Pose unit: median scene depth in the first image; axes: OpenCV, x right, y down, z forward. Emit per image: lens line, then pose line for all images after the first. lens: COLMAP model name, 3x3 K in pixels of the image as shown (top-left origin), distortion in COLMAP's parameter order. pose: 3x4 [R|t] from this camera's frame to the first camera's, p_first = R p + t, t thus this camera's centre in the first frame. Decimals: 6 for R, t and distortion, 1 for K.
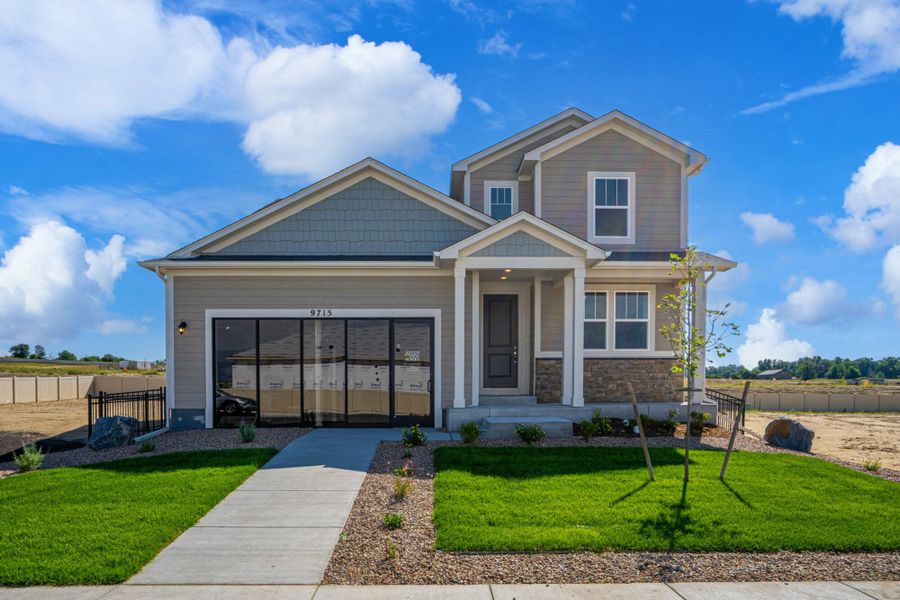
lens RADIAL K [[382.9, 0, 450.2], [0, 382.9, 292.5], [0, 0, 1]] dist [-0.009938, 0.000036]
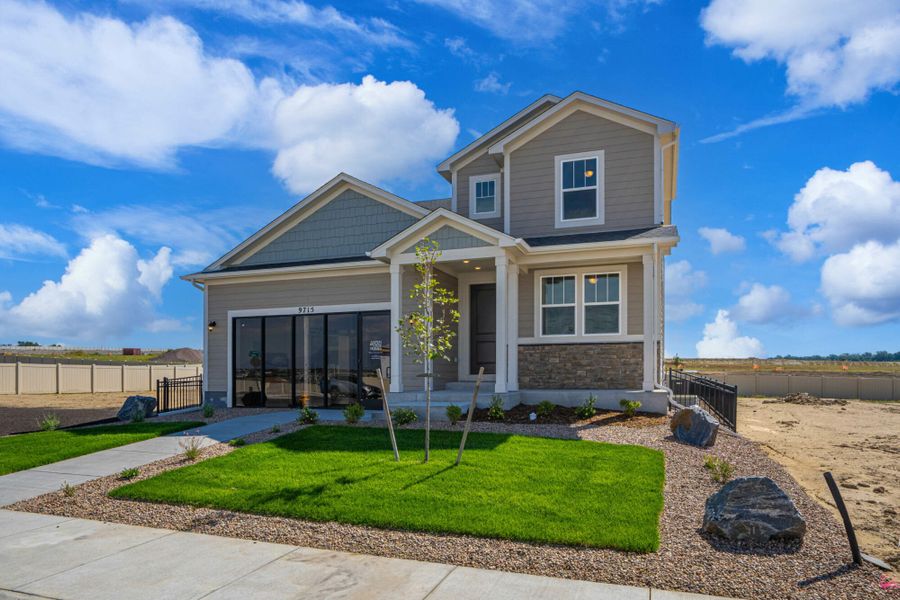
lens RADIAL K [[369.5, 0, 449.1], [0, 369.5, 269.8], [0, 0, 1]] dist [-0.008319, -0.000147]
pose [[0.969496, -0.067952, -0.235499, 0.325818], [0.060437, 0.997410, -0.038990, 0.001199], [0.237539, 0.023568, 0.971092, 0.002771]]
